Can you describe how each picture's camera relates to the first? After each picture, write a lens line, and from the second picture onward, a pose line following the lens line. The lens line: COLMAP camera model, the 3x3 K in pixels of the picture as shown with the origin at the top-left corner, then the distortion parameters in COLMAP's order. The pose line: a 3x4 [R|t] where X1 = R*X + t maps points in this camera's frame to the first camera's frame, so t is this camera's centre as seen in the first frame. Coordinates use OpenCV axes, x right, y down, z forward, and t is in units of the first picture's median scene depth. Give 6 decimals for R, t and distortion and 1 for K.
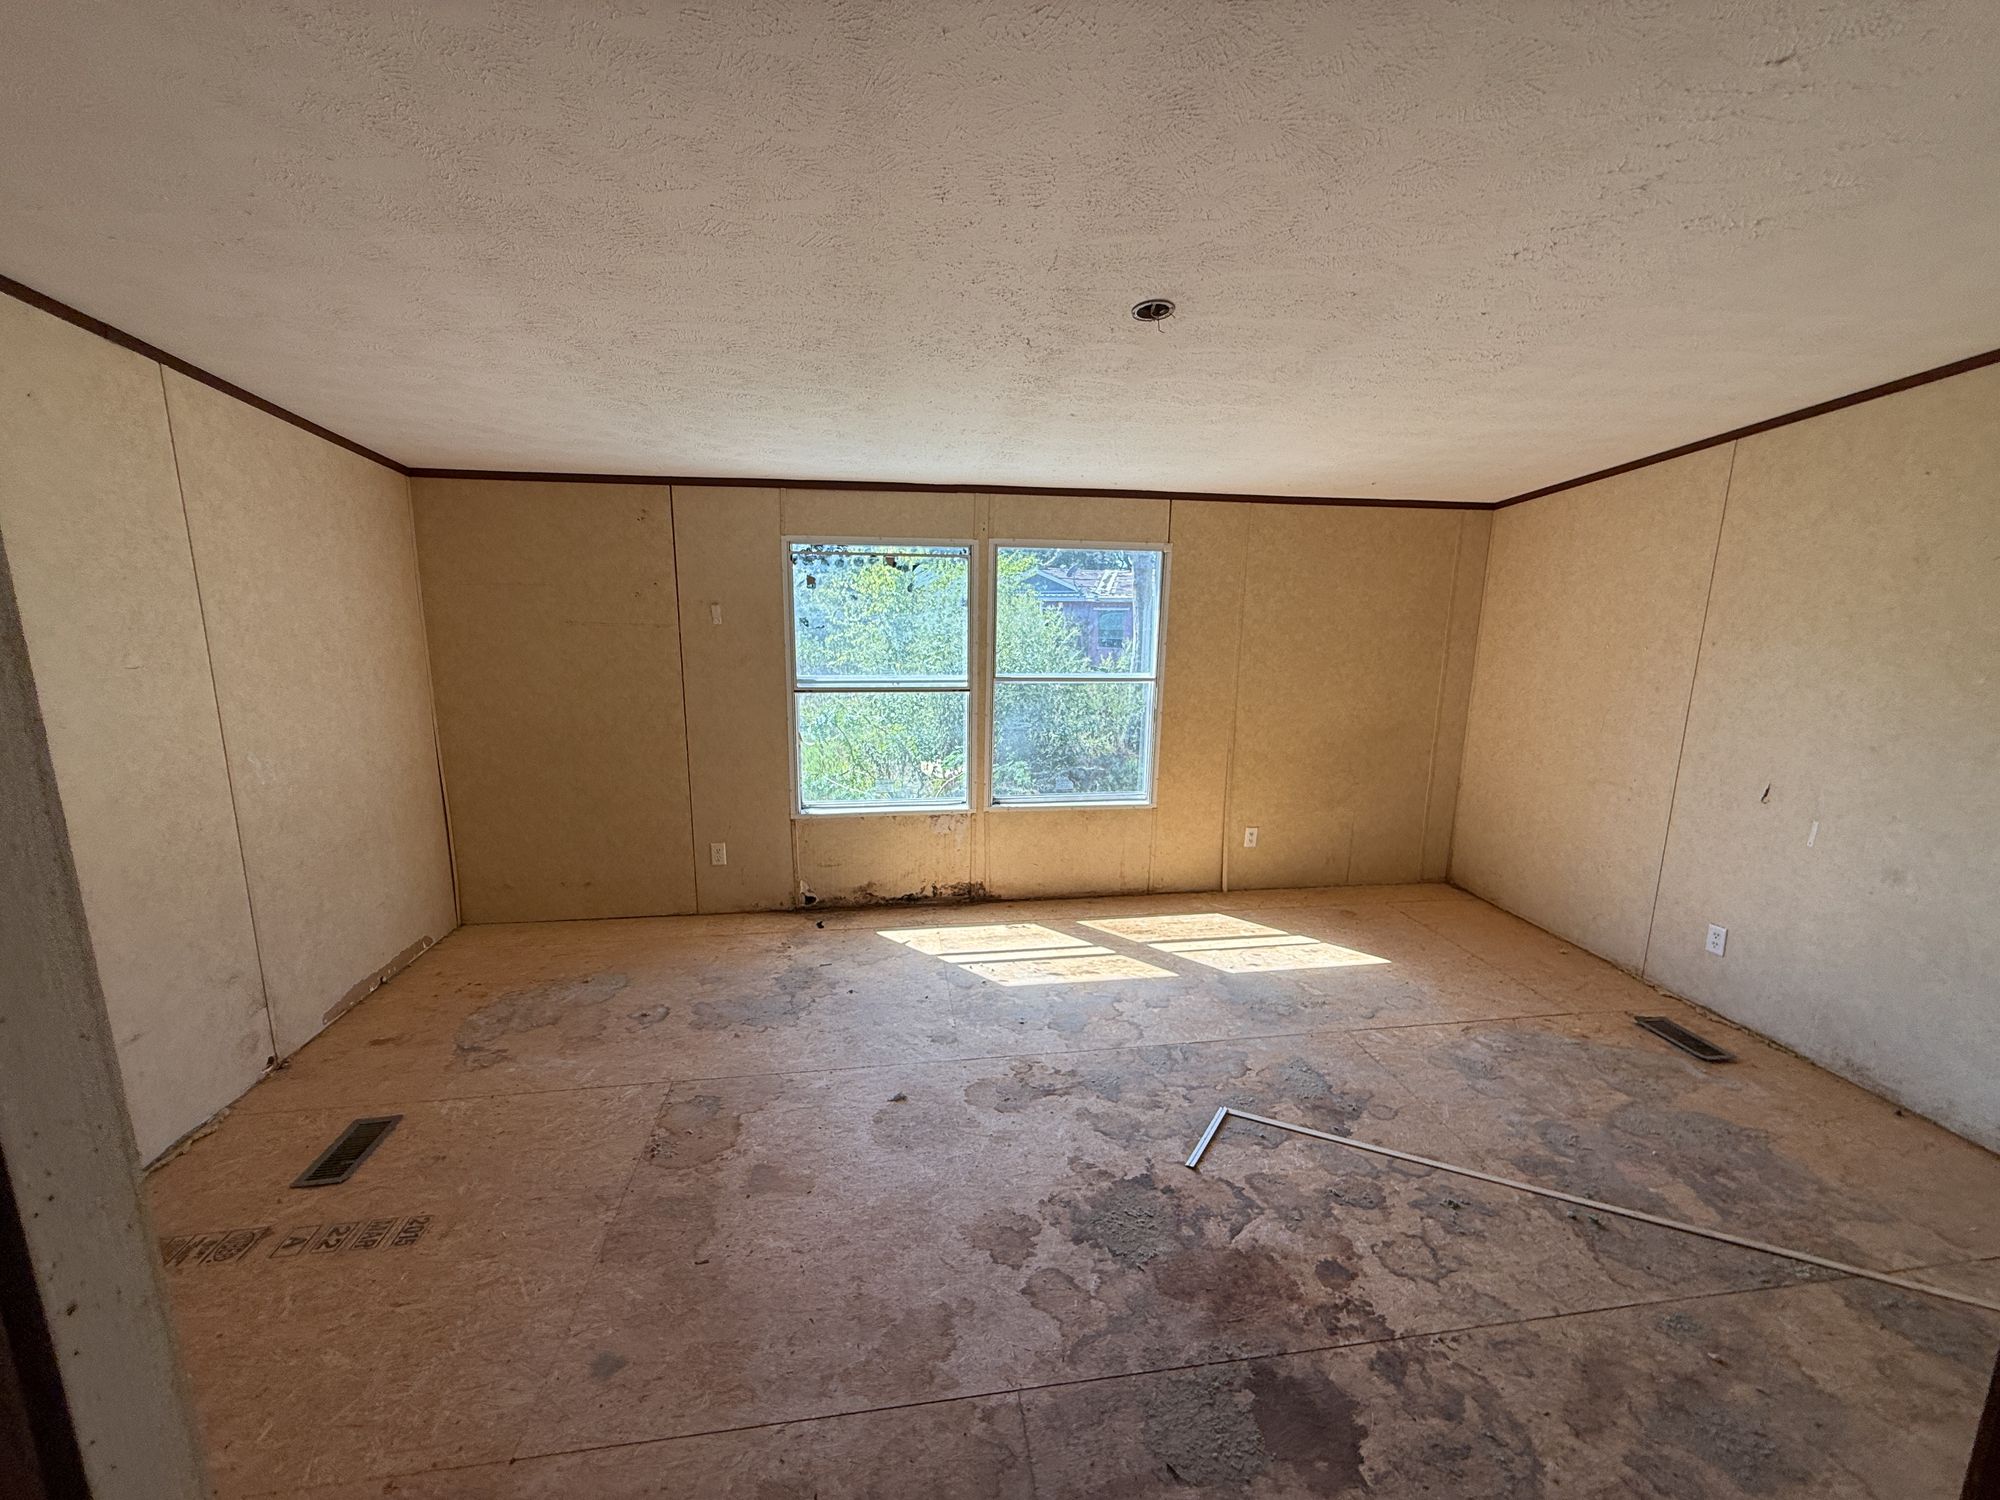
lens RADIAL K [[794.2, 0, 1011.0], [0, 794.2, 750.6], [0, 0, 1]] dist [-0.000619, 0.000132]
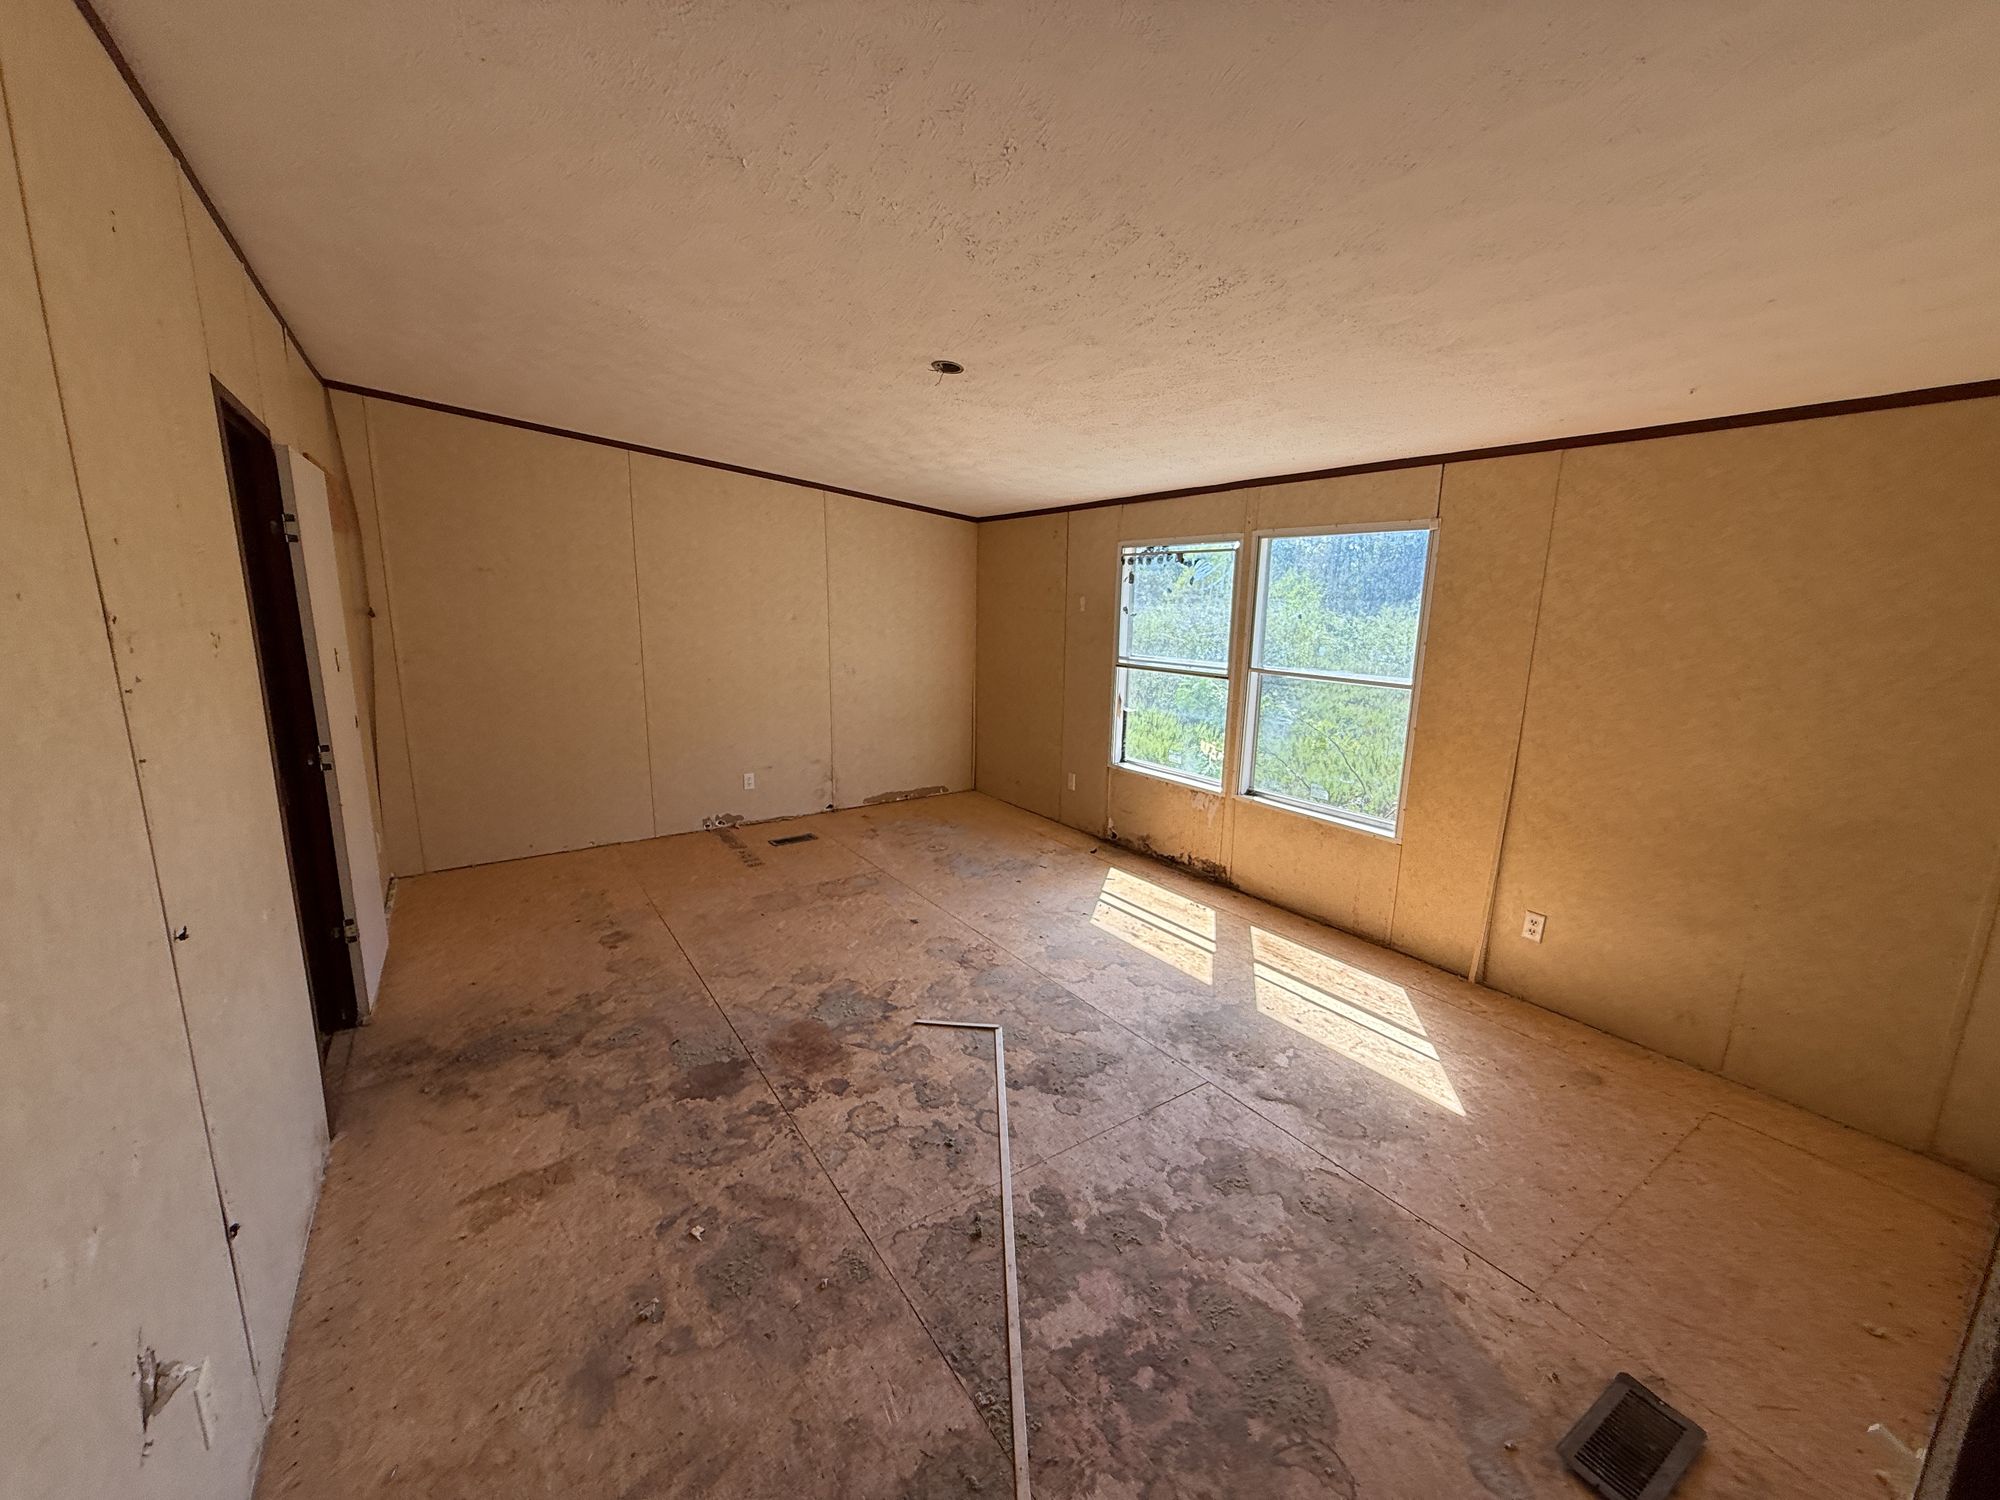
lens RADIAL K [[794.2, 0, 998.0], [0, 794.2, 750.1], [0, 0, 1]] dist [-0.000619, 0.000132]
pose [[0.434483, 0.166713, -0.885117, 0.800480], [-0.175244, 0.979587, 0.098484, -0.034893], [0.883467, 0.112322, 0.454829, 0.283749]]
